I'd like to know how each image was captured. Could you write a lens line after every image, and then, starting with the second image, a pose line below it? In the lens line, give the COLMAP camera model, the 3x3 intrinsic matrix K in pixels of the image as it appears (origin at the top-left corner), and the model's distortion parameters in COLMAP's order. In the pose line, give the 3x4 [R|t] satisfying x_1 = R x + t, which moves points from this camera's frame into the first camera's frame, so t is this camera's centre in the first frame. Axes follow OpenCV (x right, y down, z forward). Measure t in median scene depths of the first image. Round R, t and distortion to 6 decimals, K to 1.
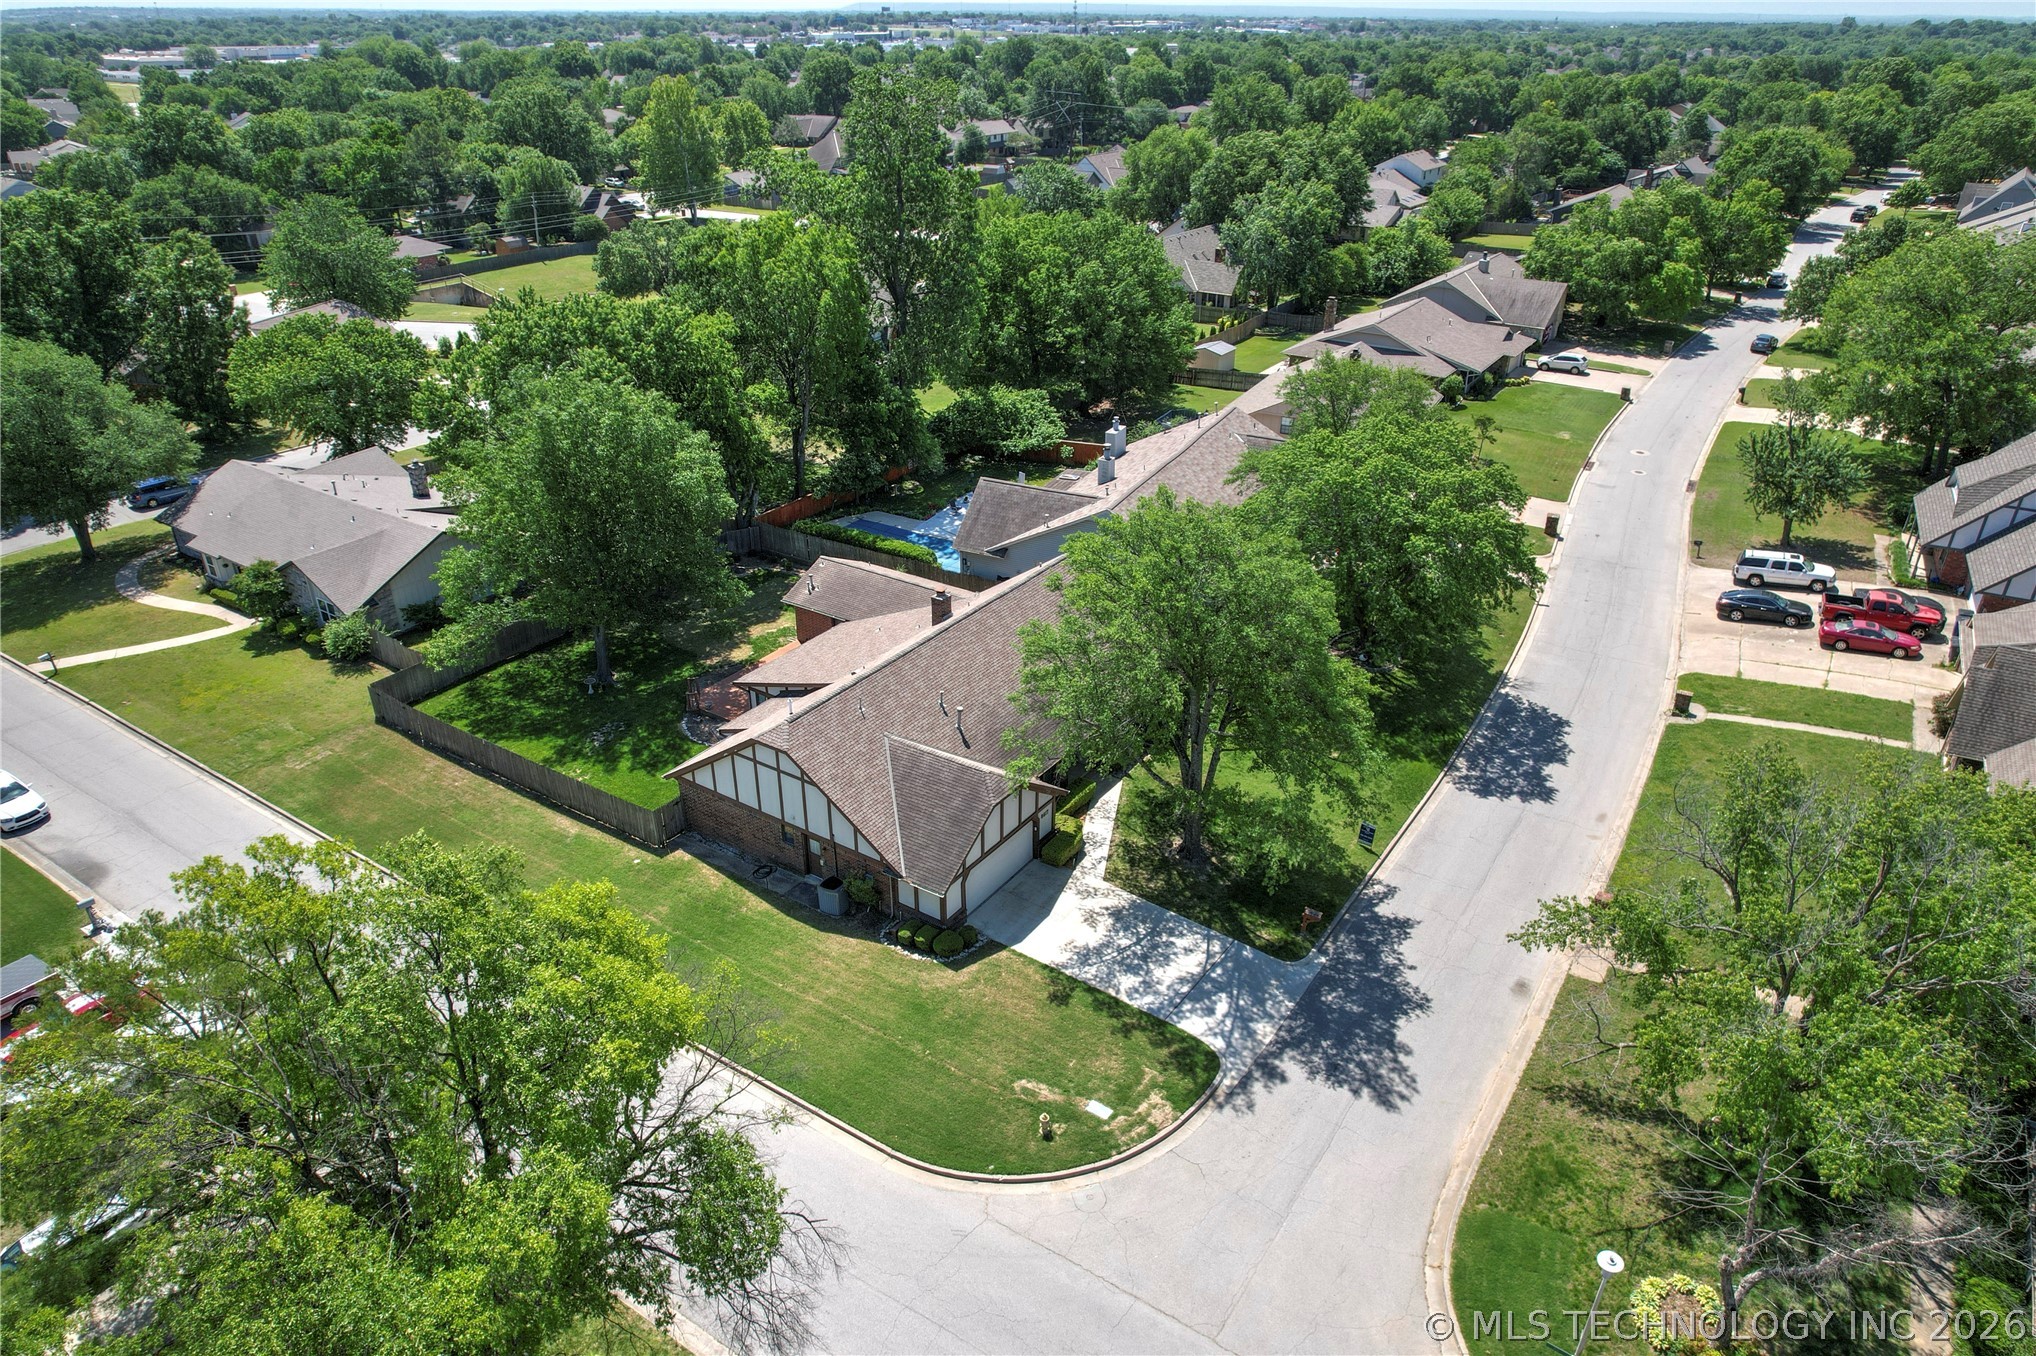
lens RADIAL K [[1295.8, 0, 1018.0], [0, 1295.8, 678.0], [0, 0, 1]] dist [-0.068165, 0.042625]
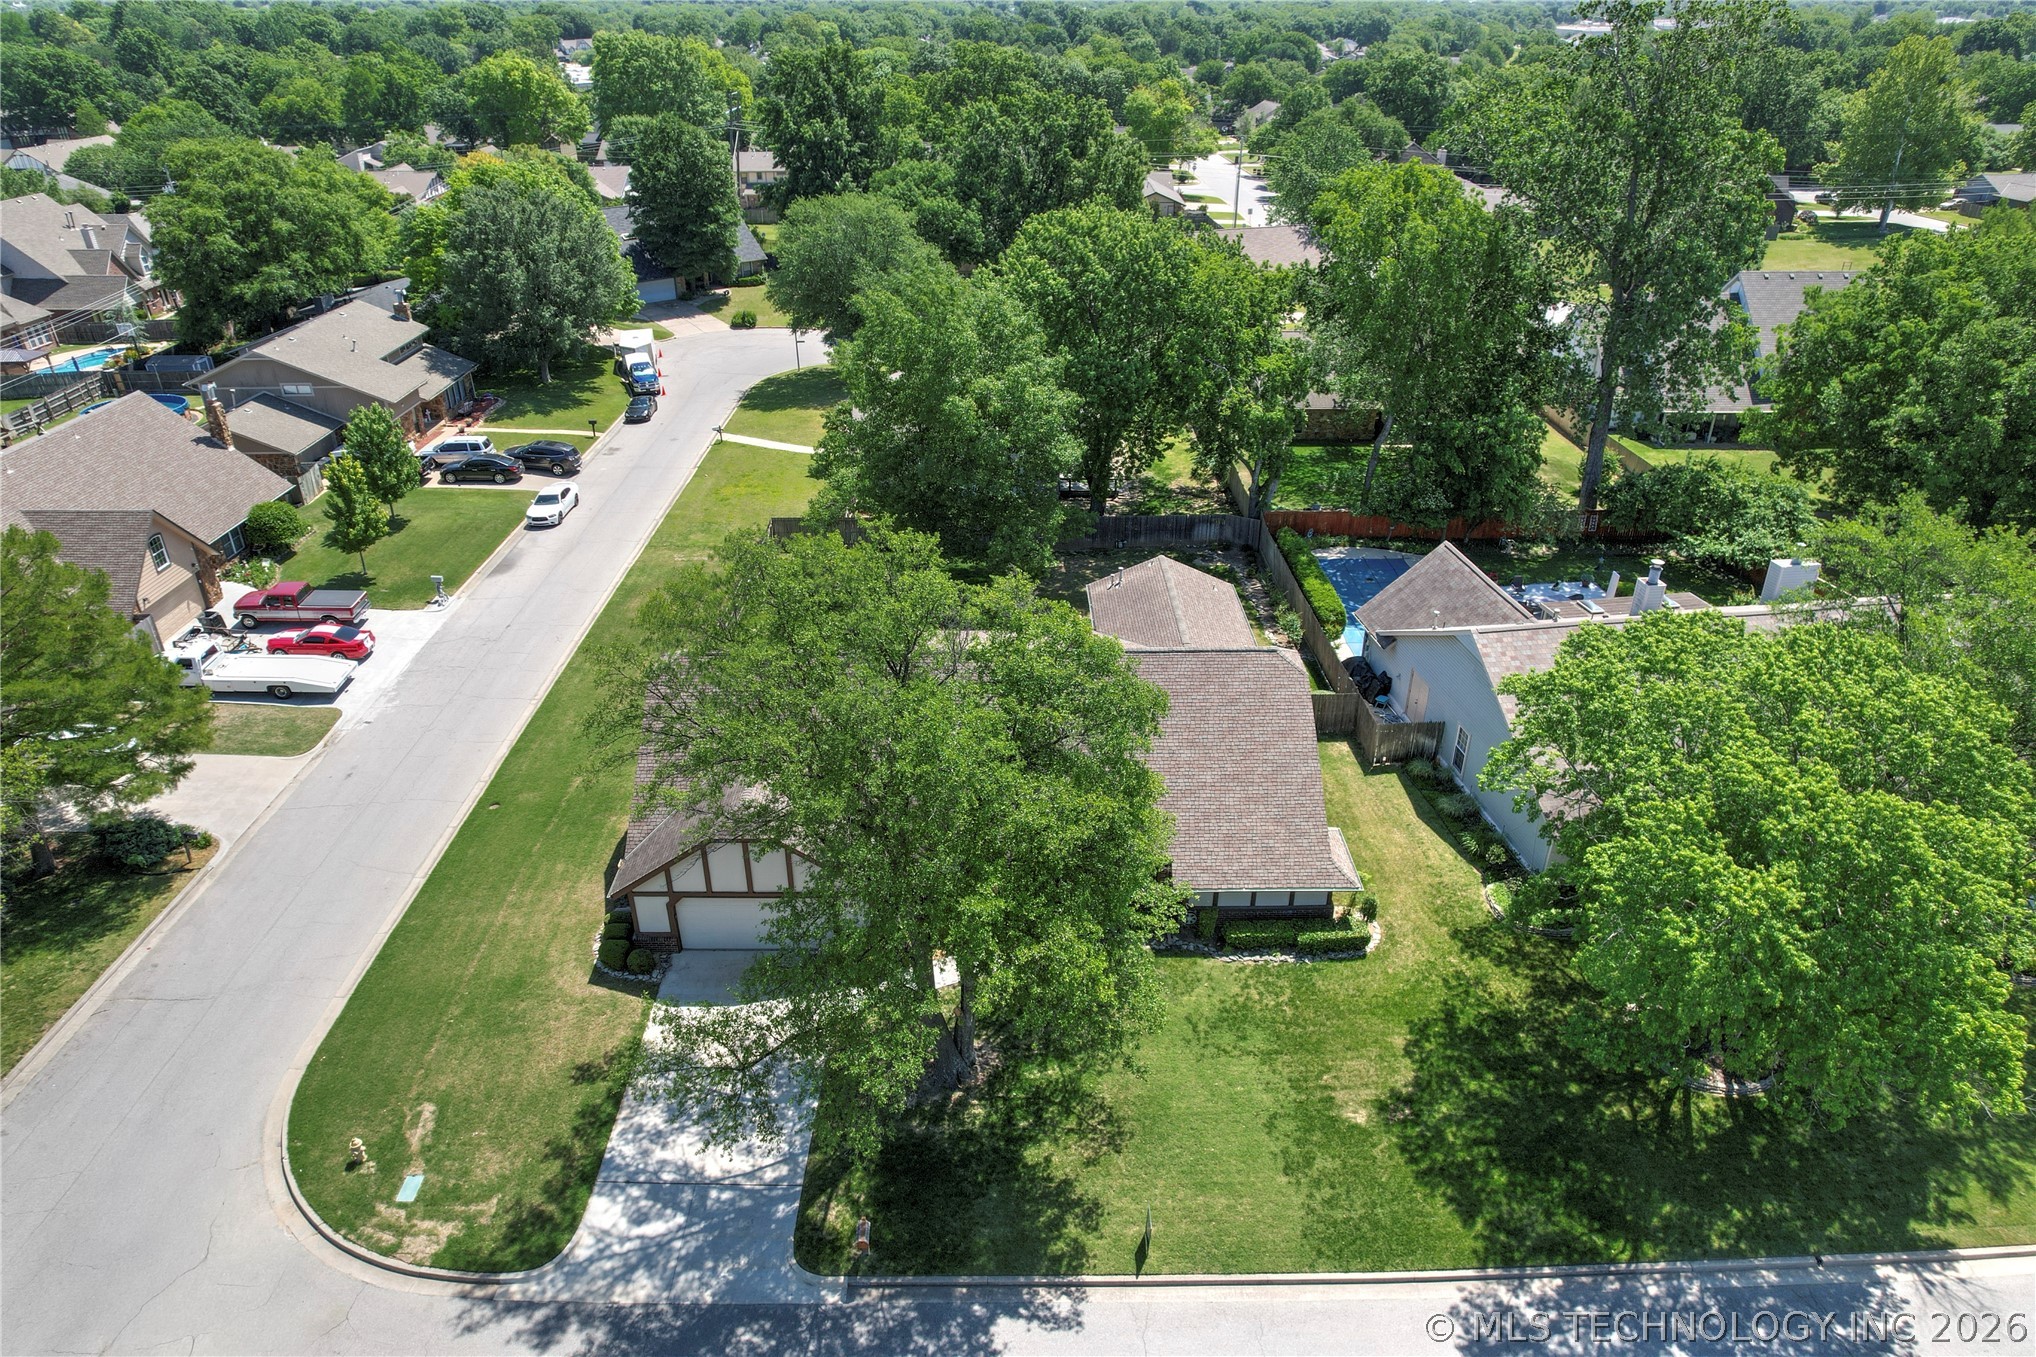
lens RADIAL K [[1295.8, 0, 1018.0], [0, 1295.8, 678.5], [0, 0, 1]] dist [-0.068165, 0.042625]
pose [[0.566872, 0.388382, -0.726509, 0.591274], [-0.377495, 0.906319, 0.189958, -0.203297], [0.732225, 0.166572, 0.660379, 0.558794]]
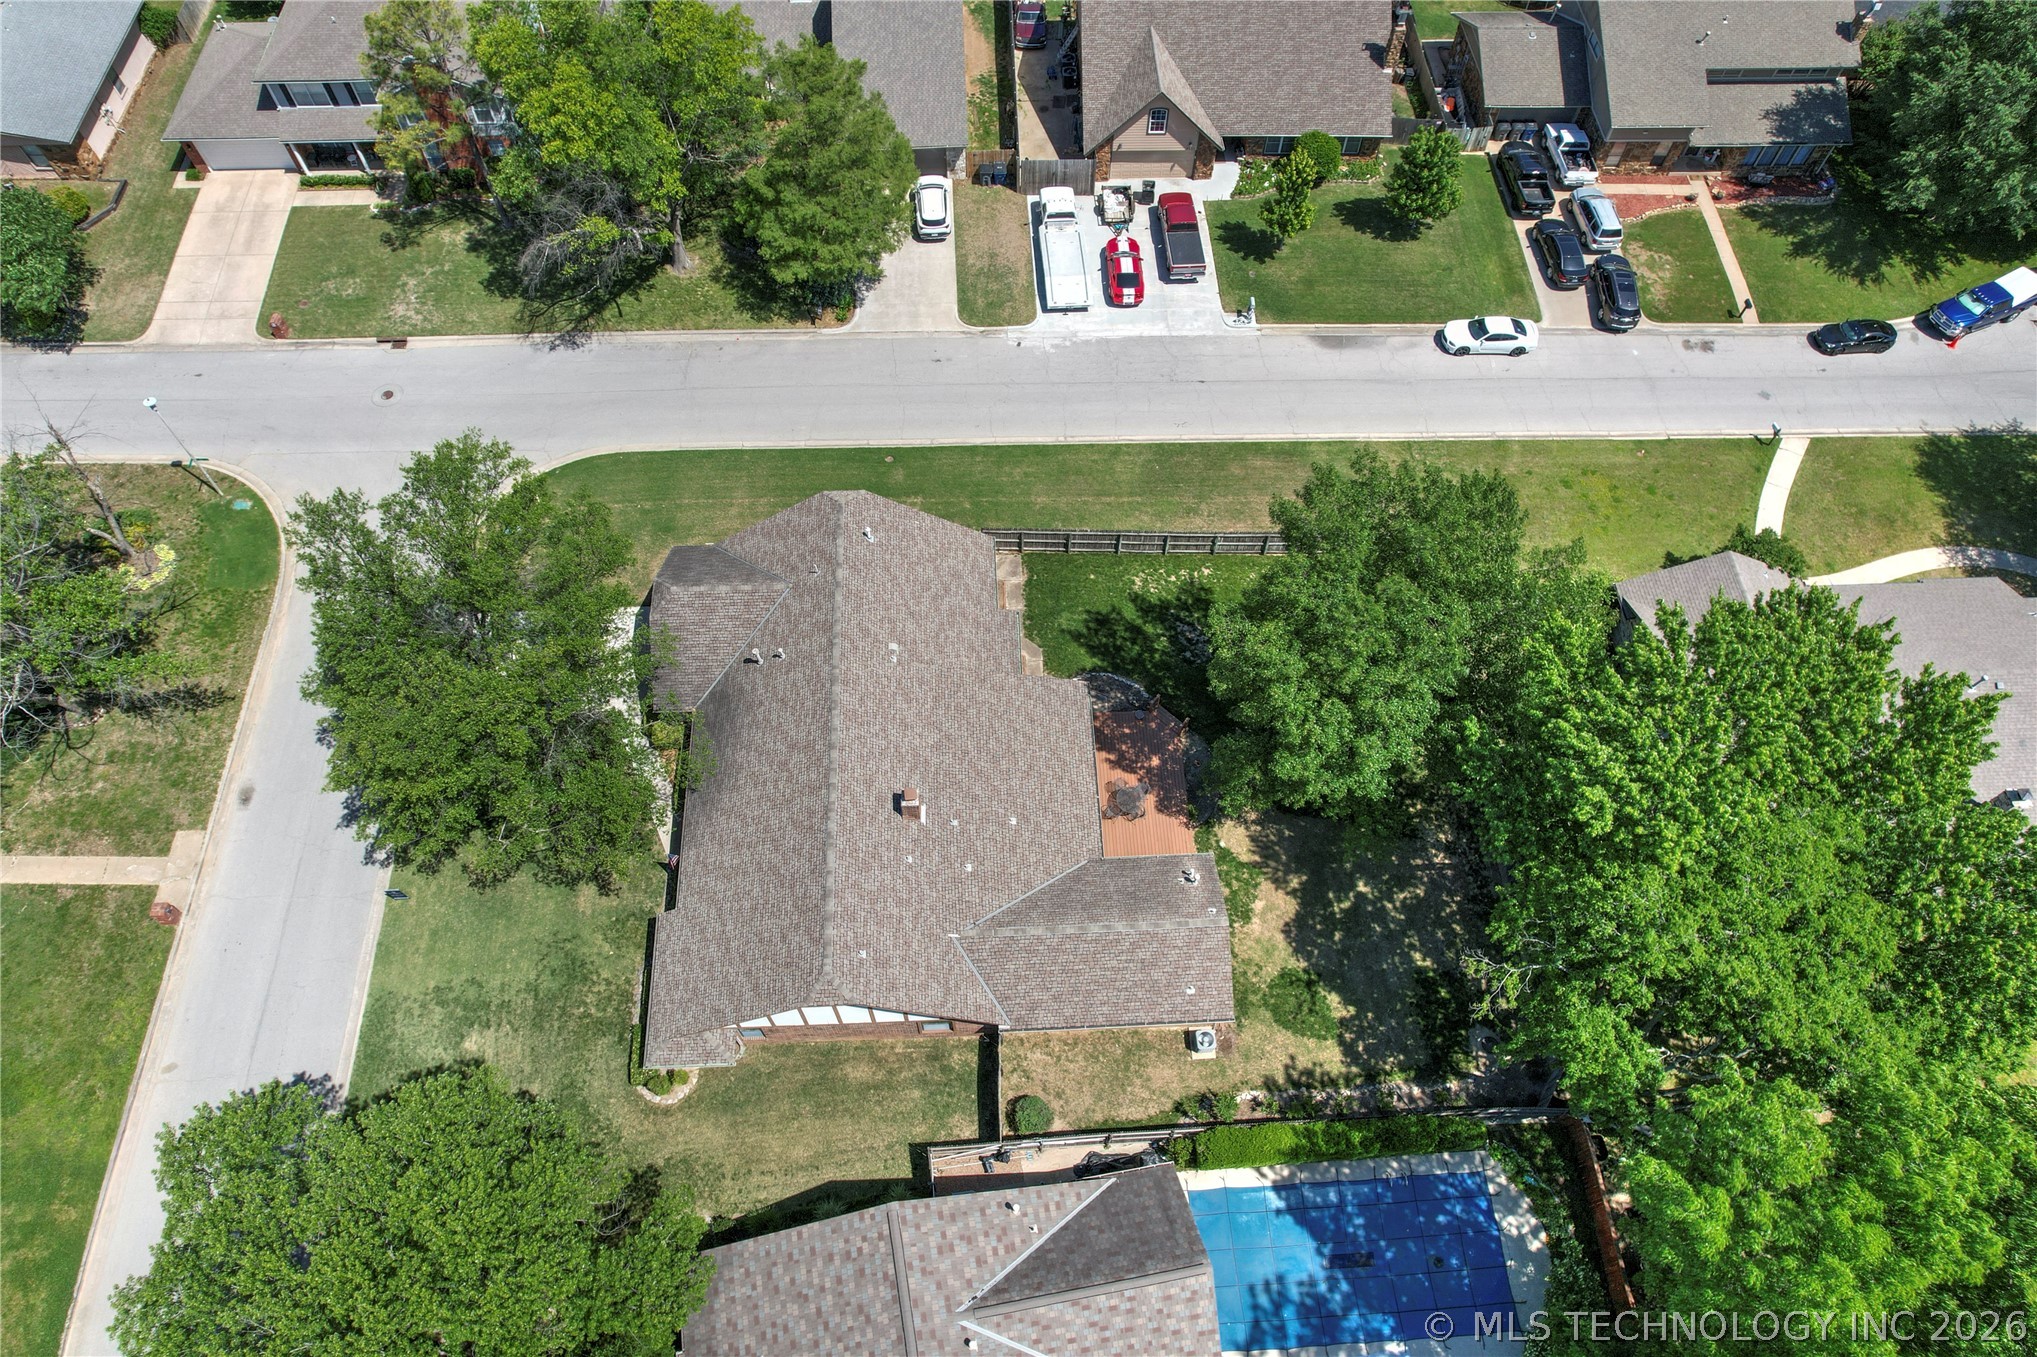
lens RADIAL K [[1296.4, 0, 1018.5], [0, 1296.4, 678.5], [0, 0, 1]] dist [-0.068165, 0.042625]
pose [[-0.805412, 0.506755, -0.307426, 0.110939], [-0.283449, 0.126213, 0.950645, -1.013390], [0.520545, 0.852801, 0.041986, 1.118869]]
